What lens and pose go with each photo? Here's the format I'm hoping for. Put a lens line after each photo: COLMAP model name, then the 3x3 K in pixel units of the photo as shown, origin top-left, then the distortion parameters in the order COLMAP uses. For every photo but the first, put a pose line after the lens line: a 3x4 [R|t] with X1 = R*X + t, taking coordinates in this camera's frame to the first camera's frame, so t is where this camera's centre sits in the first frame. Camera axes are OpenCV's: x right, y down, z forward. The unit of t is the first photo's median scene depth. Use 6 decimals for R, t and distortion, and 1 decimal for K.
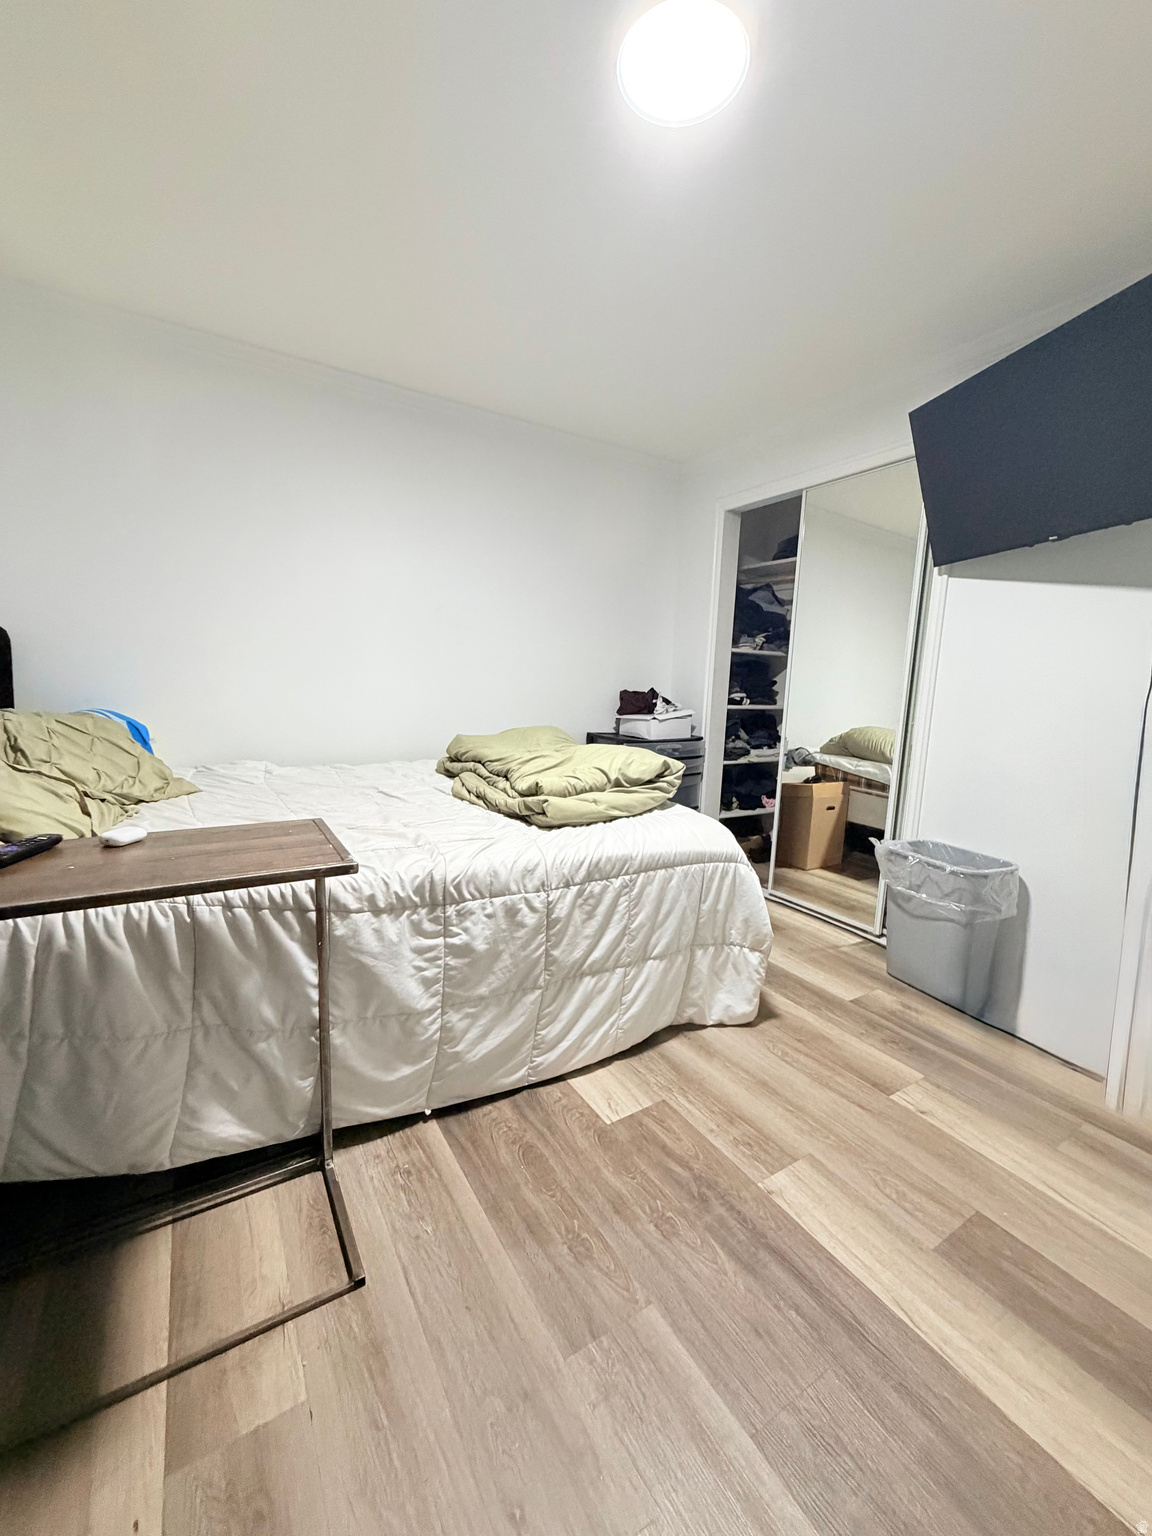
lens RADIAL K [[611.9, 0, 576.0], [0, 611.9, 768.0], [0, 0, 1]] dist [-0.001552, 0.000223]
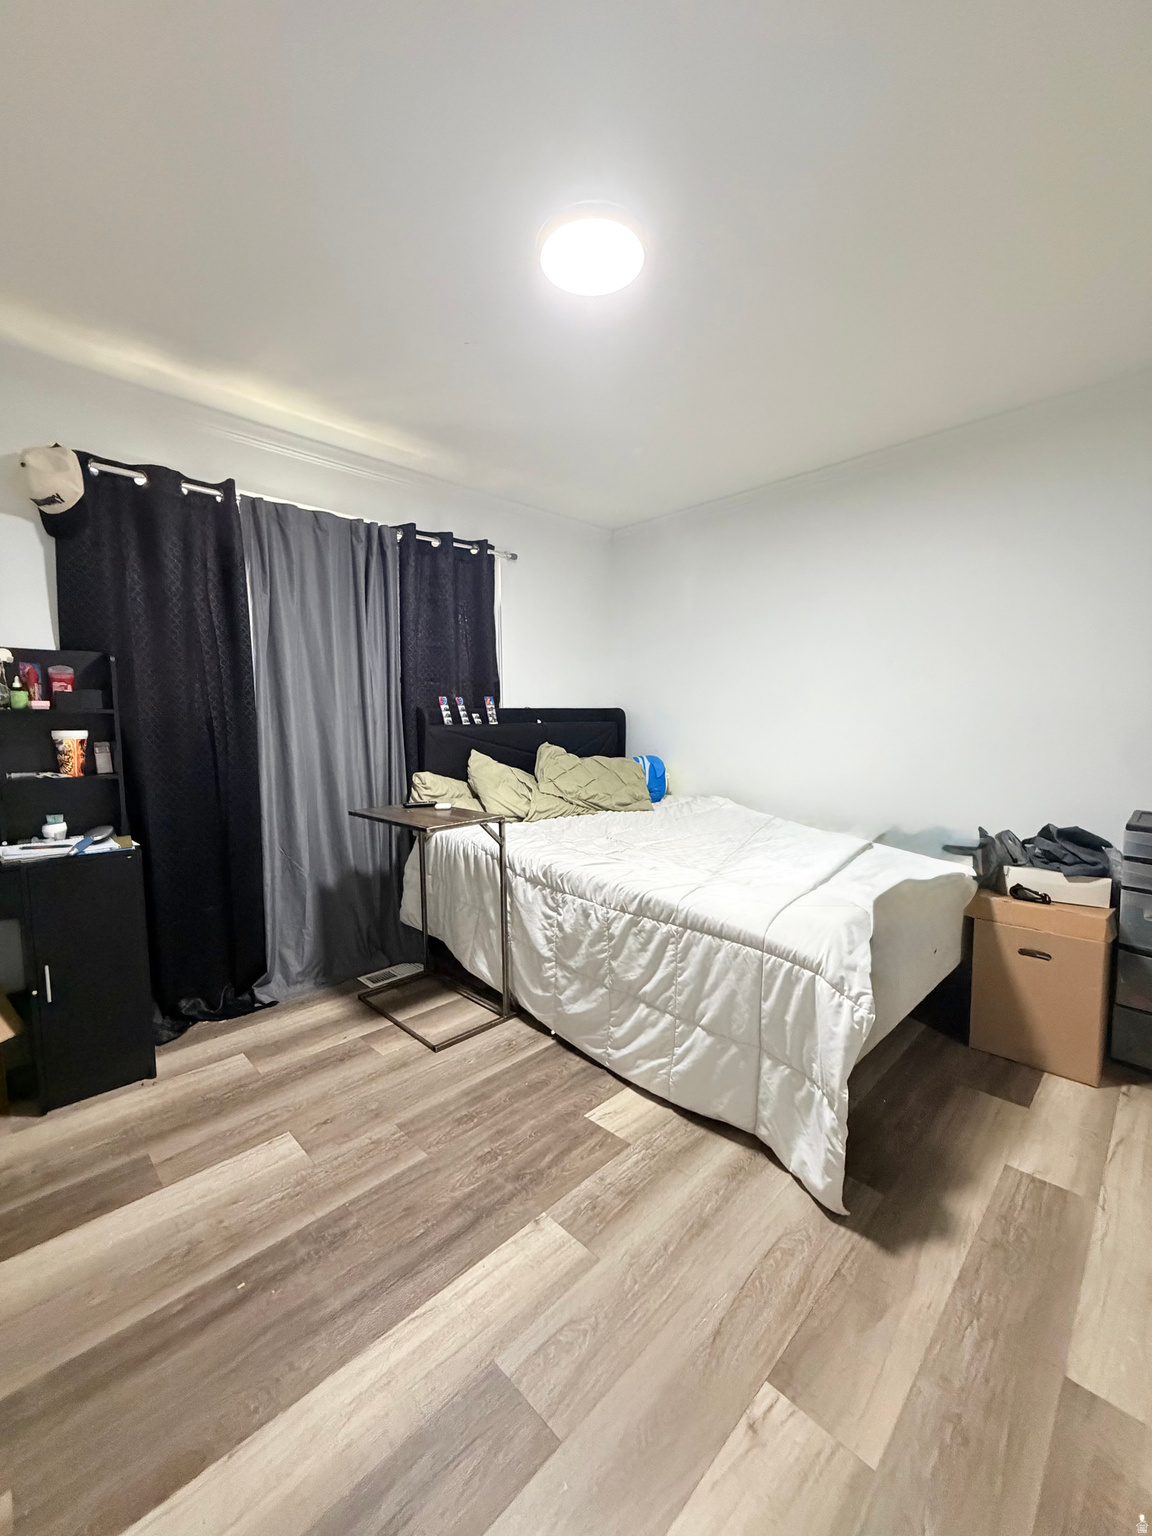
lens RADIAL K [[611.9, 0, 576.0], [0, 611.9, 768.0], [0, 0, 1]] dist [-0.001552, 0.000223]
pose [[0.223878, 0.041340, -0.973740, 1.141735], [-0.117650, 0.992940, 0.015105, -0.091261], [0.967490, 0.111179, 0.227162, 0.636670]]
